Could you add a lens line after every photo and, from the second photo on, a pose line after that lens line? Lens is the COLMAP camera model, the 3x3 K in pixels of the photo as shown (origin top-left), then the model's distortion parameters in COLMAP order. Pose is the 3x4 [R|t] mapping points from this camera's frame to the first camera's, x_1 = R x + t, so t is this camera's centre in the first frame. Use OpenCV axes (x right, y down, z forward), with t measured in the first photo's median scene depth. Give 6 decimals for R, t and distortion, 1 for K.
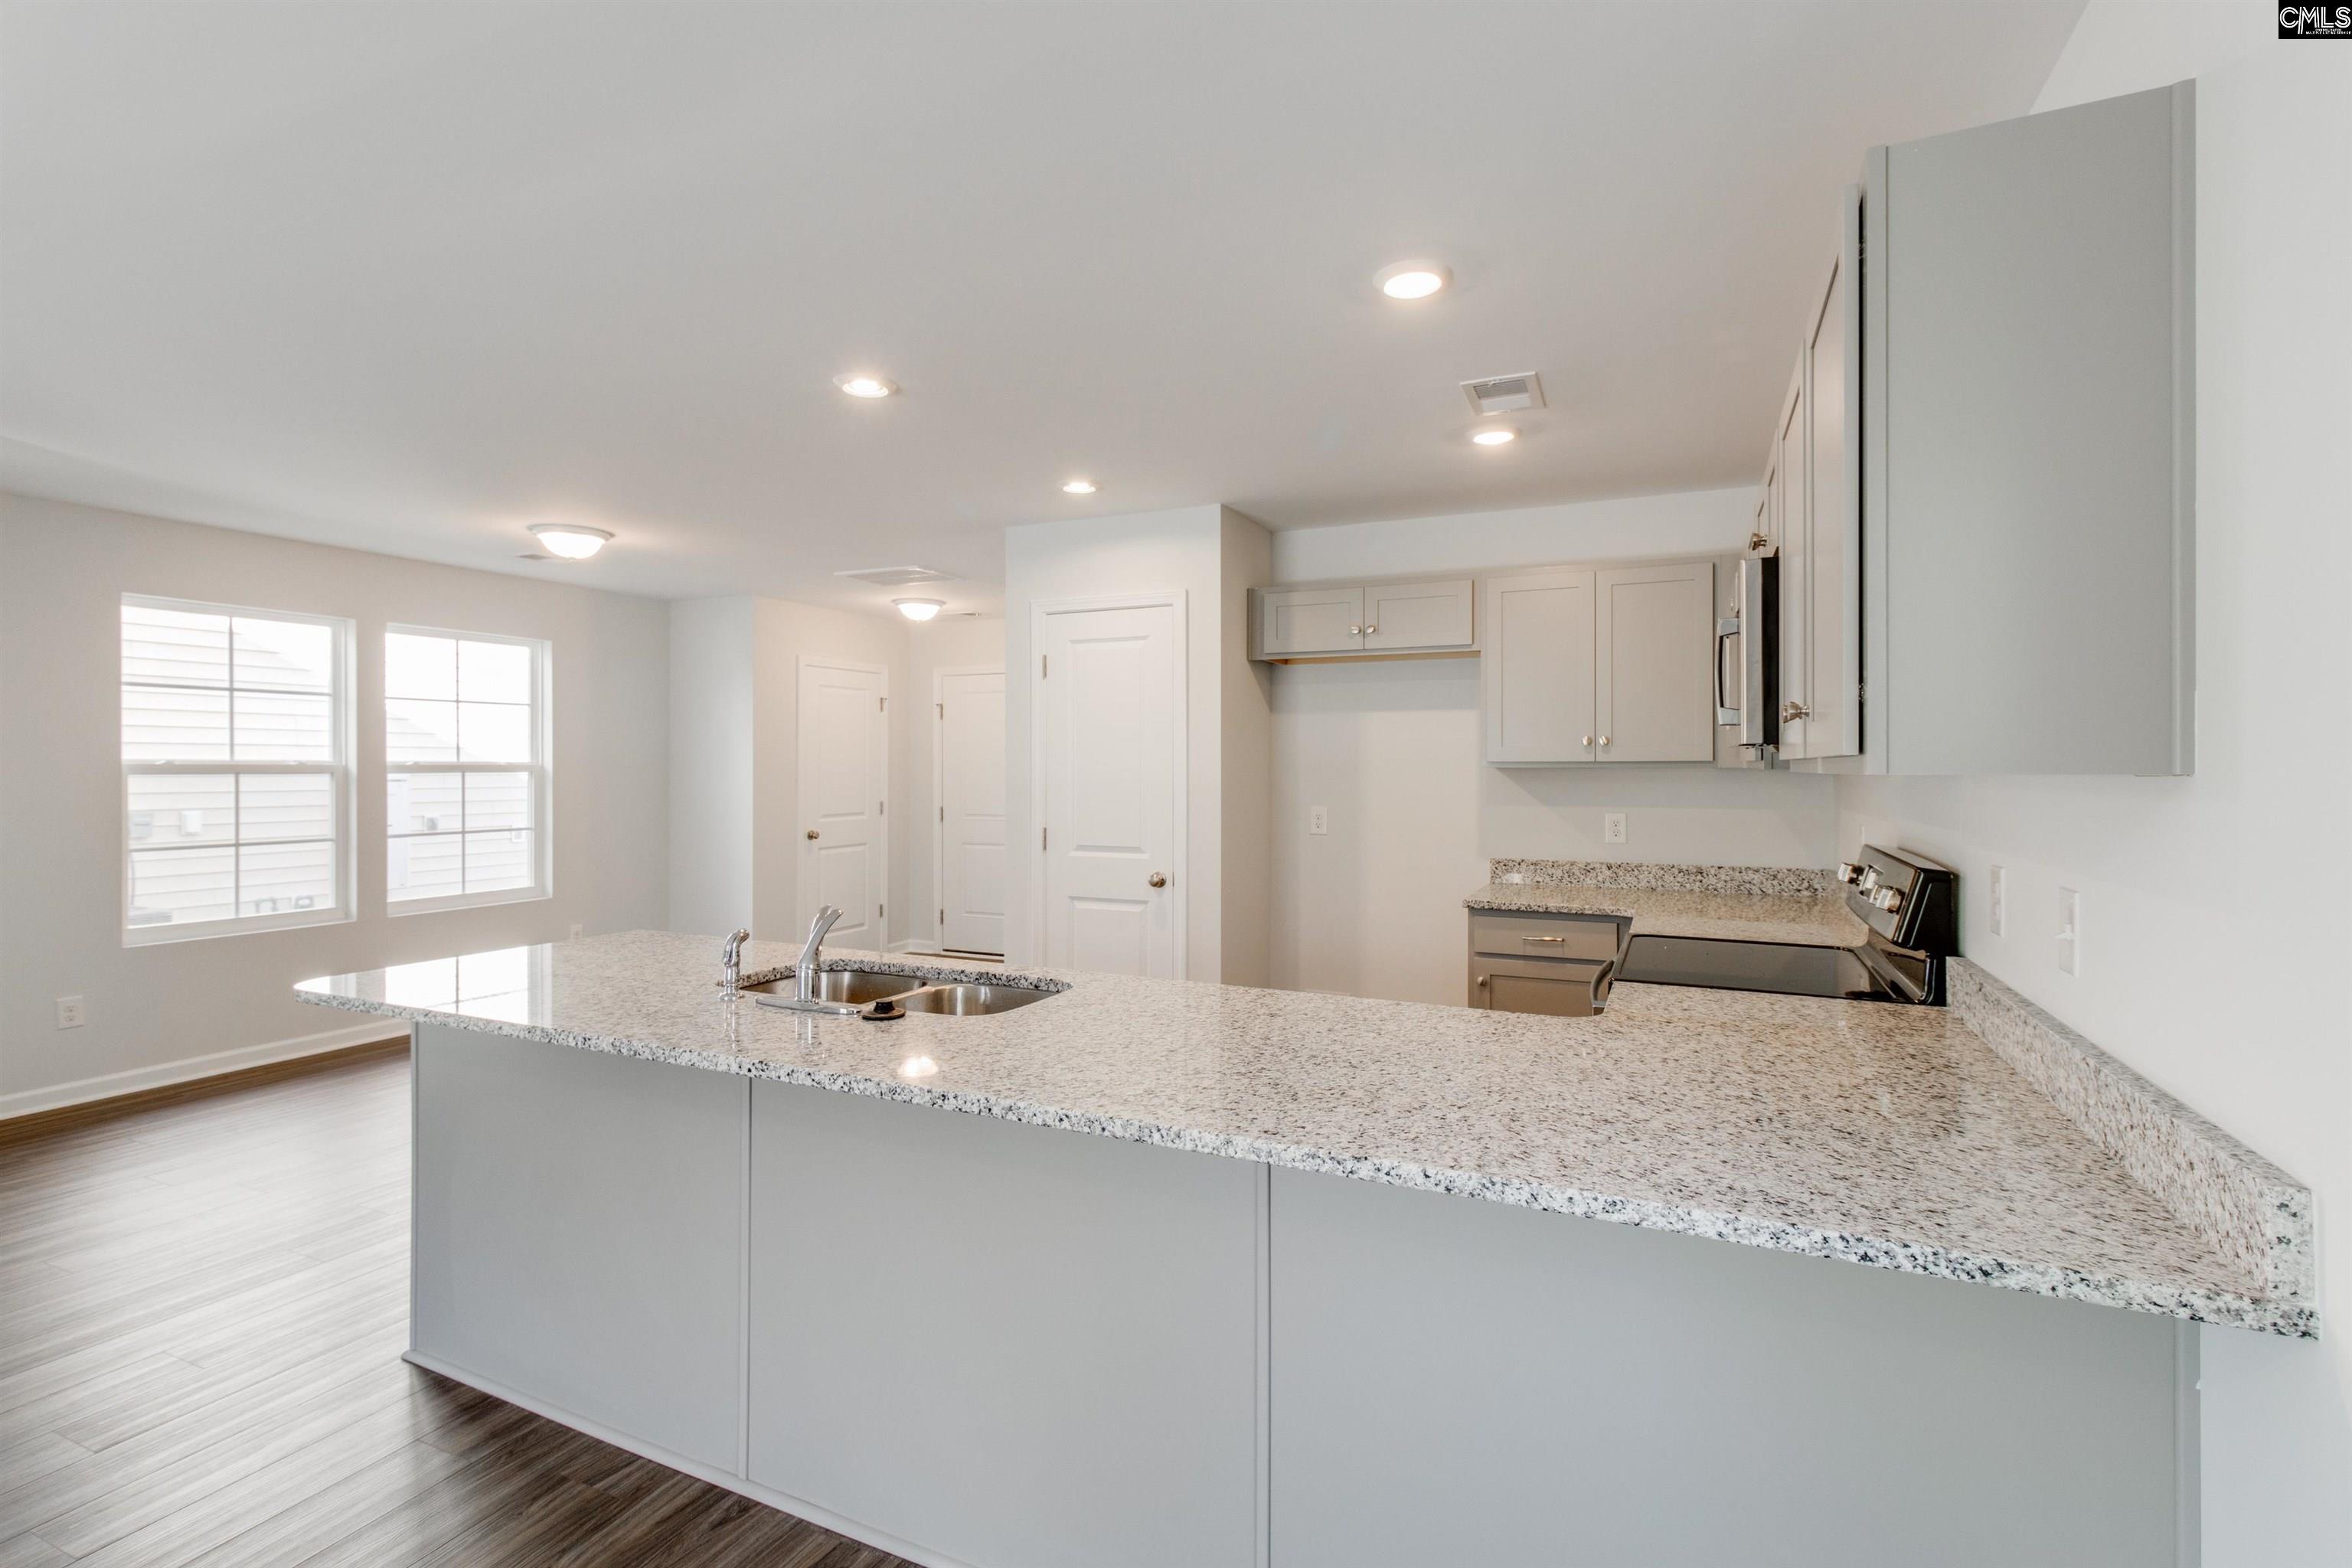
lens RADIAL K [[1088.7, 0, 1169.9], [0, 1088.7, 758.1], [0, 0, 1]] dist [0.001947, -0.000038]
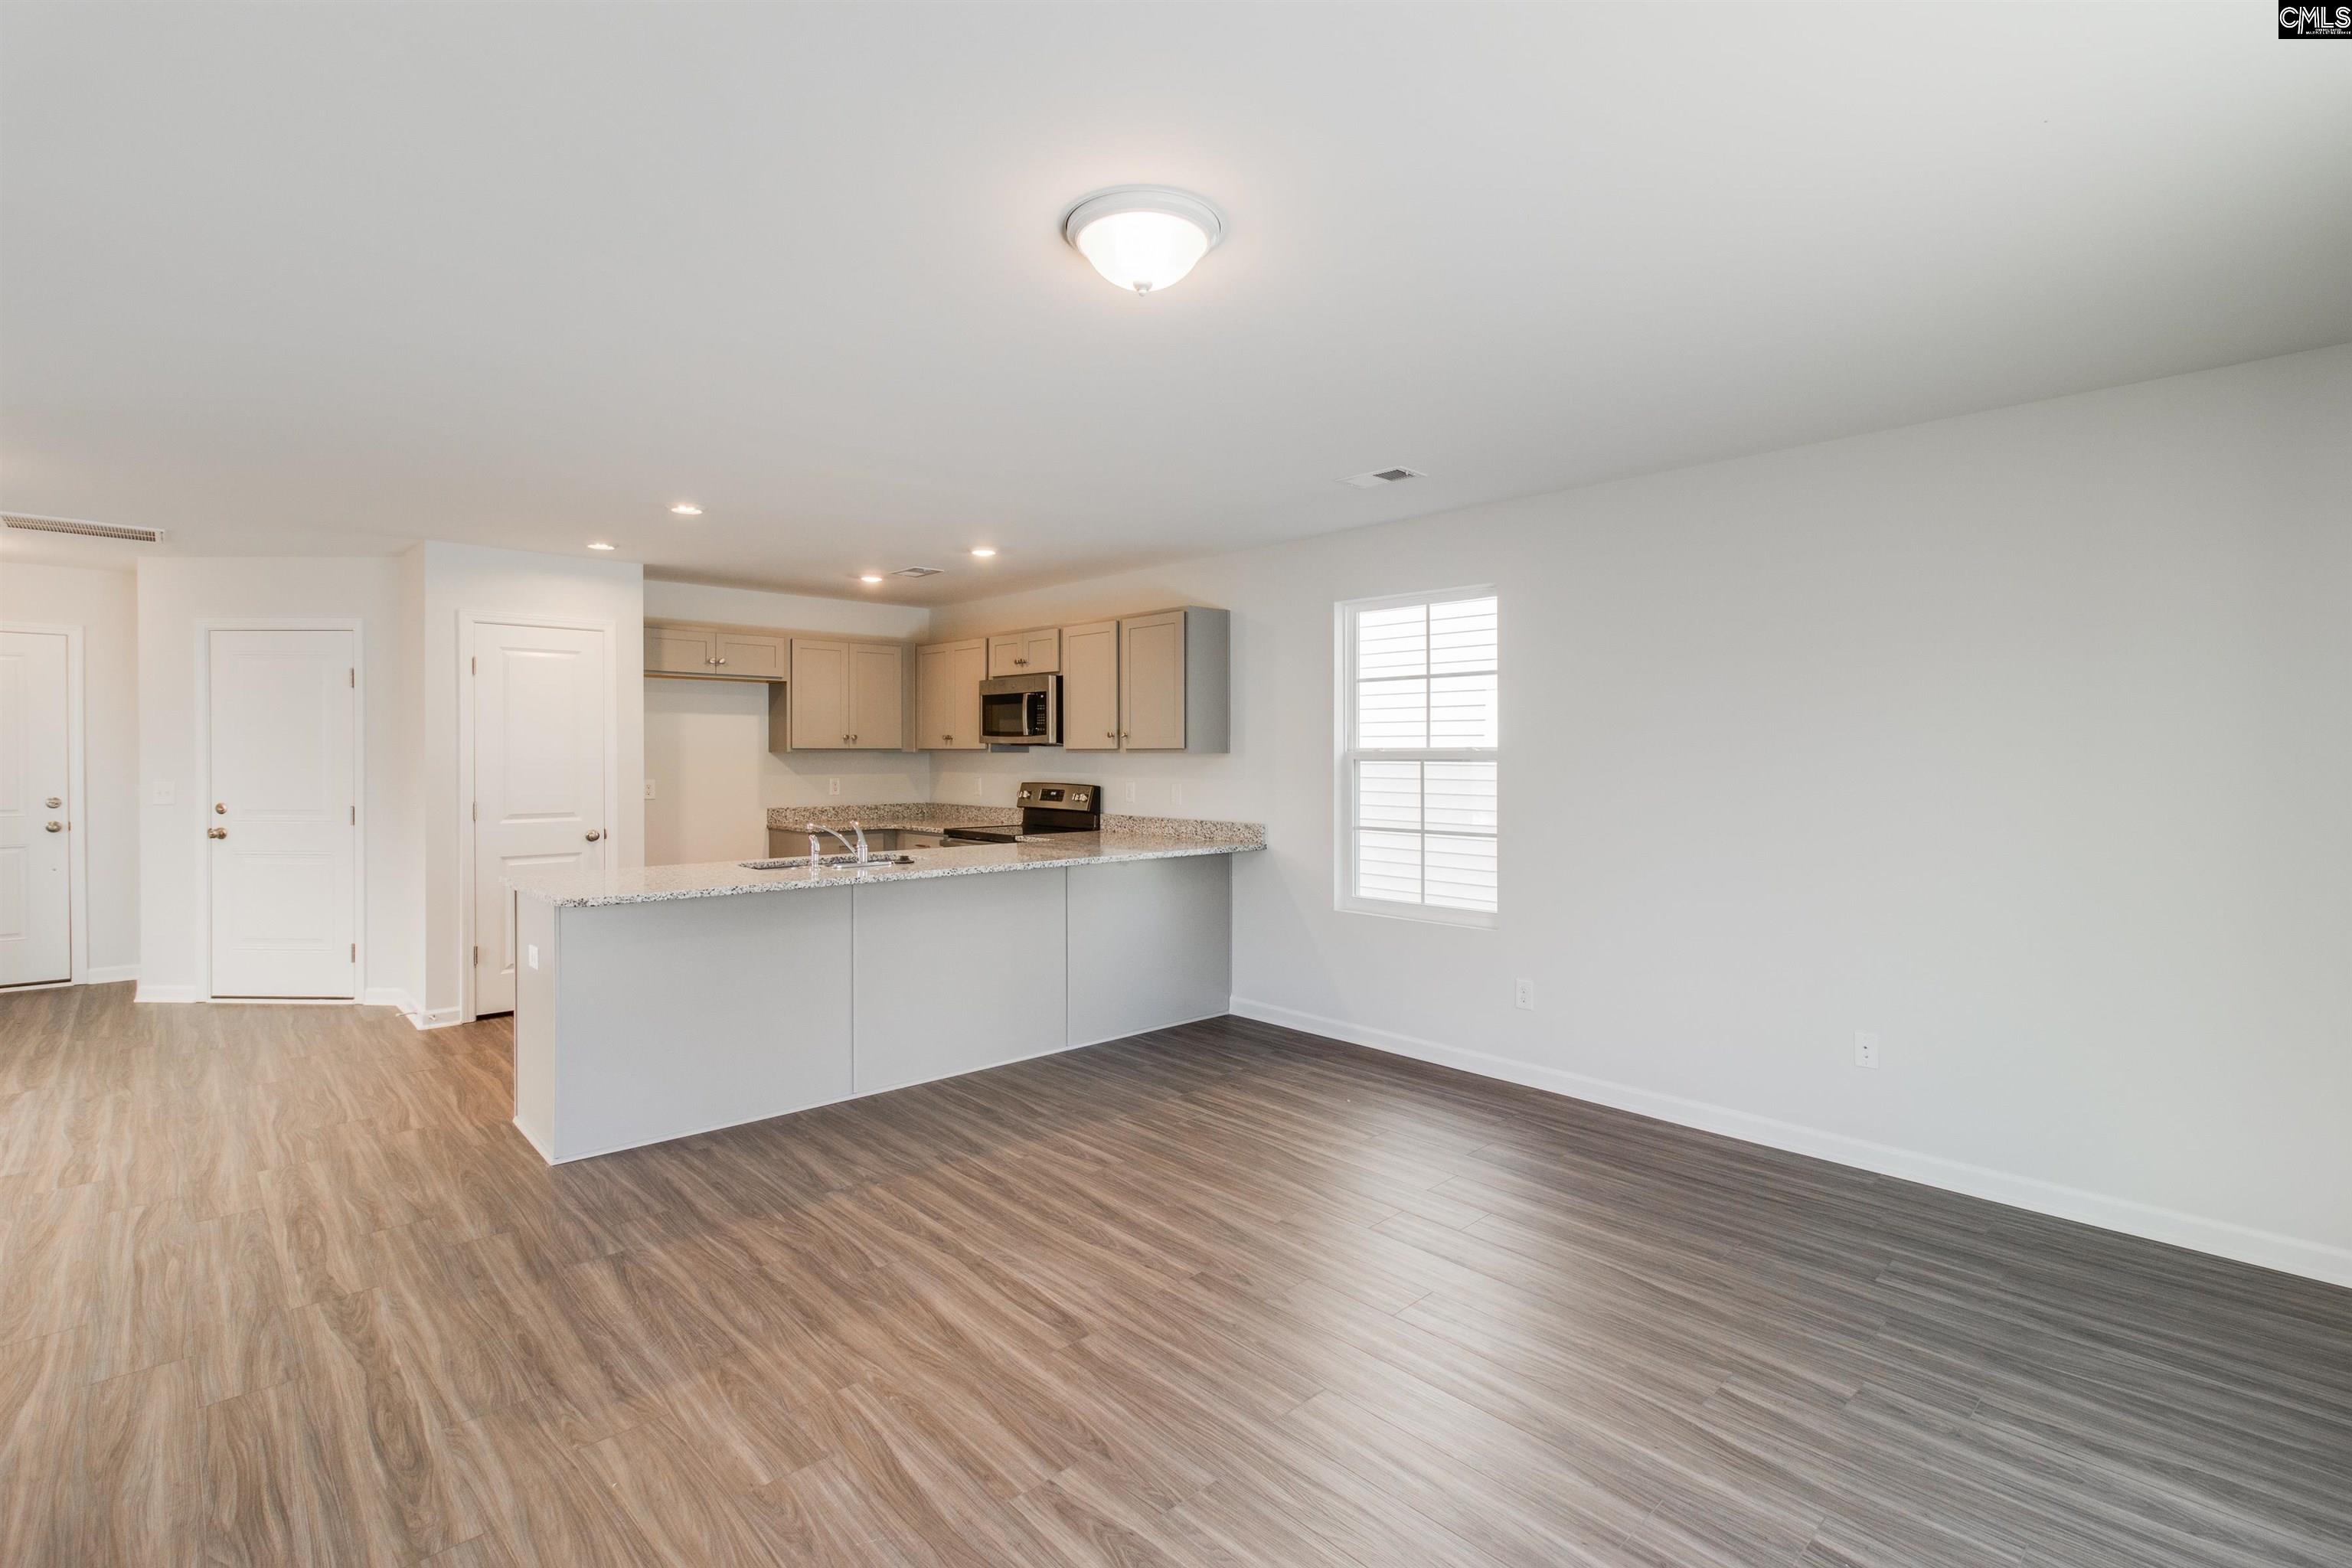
lens RADIAL K [[1088.7, 0, 1169.9], [0, 1088.7, 758.1], [0, 0, 1]] dist [0.001947, -0.000038]
pose [[0.376941, -0.003646, 0.926230, -0.997814], [-0.008700, 0.999934, 0.007477, 0.000622], [-0.926196, -0.010876, 0.376885, -0.159990]]
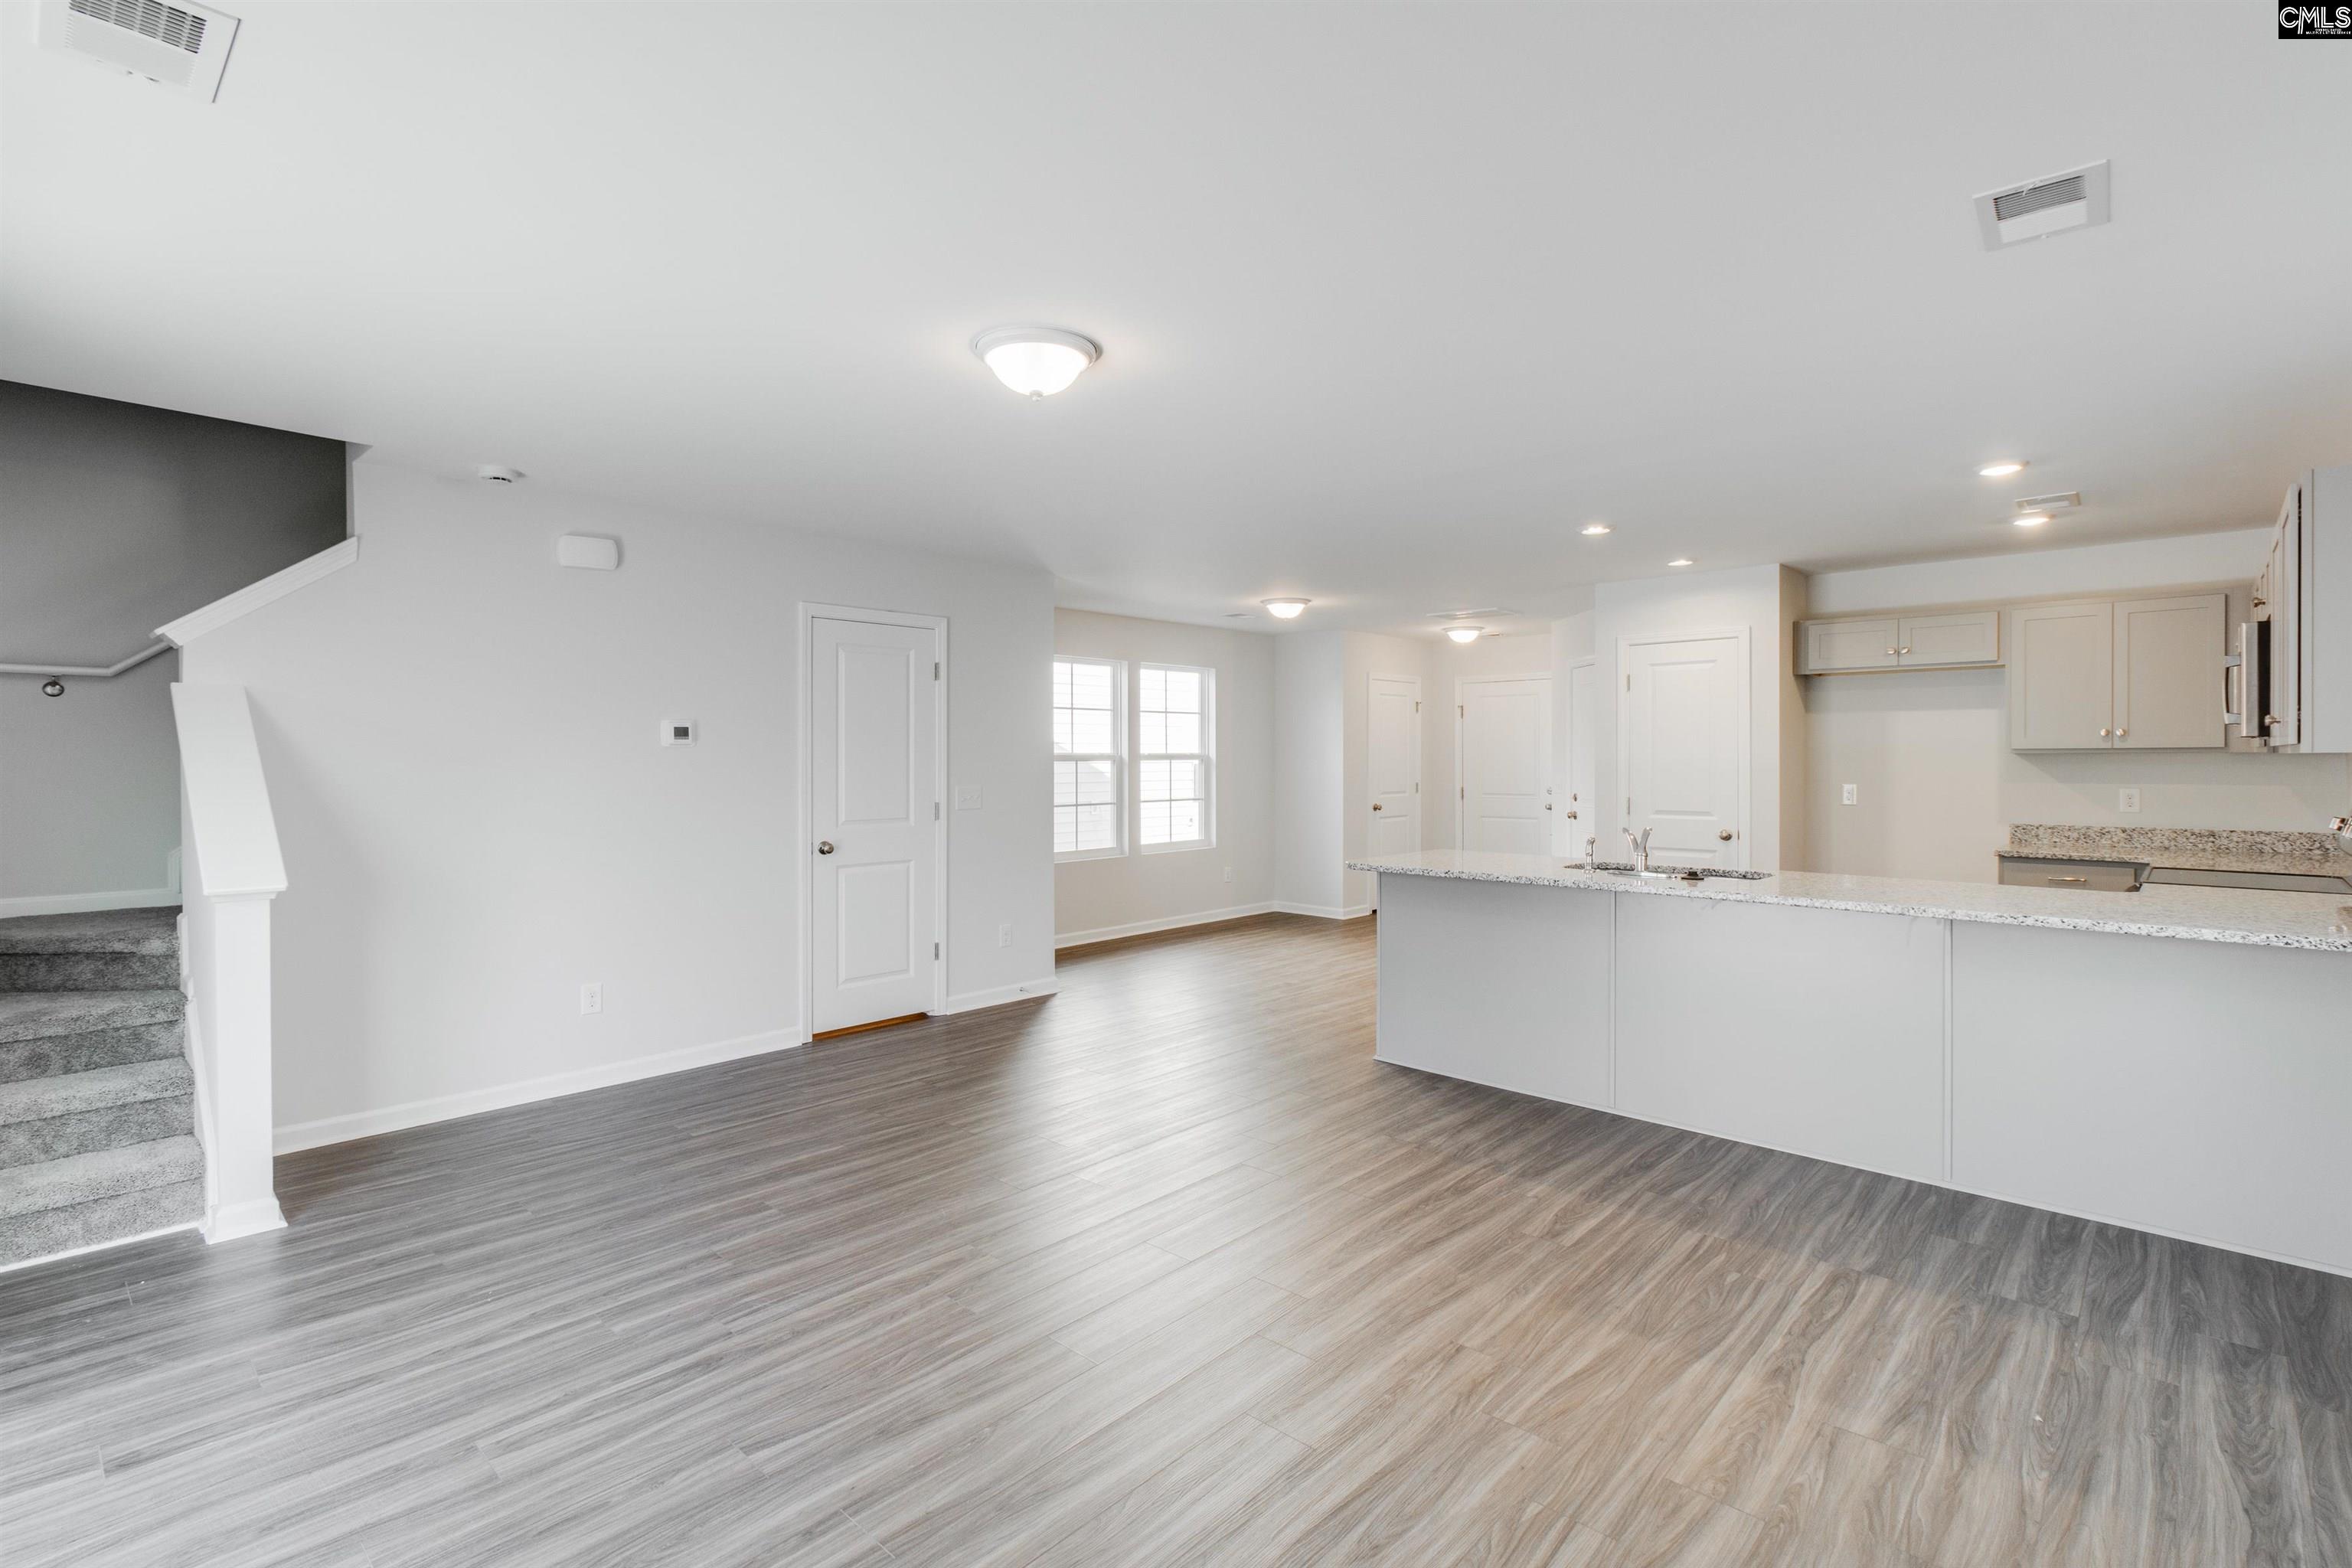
lens RADIAL K [[1088.7, 0, 1169.9], [0, 1088.7, 758.1], [0, 0, 1]] dist [0.001947, -0.000038]
pose [[0.951246, -0.002555, -0.308423, -0.261726], [0.005128, 0.999958, 0.007534, -0.000626], [0.308391, -0.008748, 0.951219, -0.551374]]
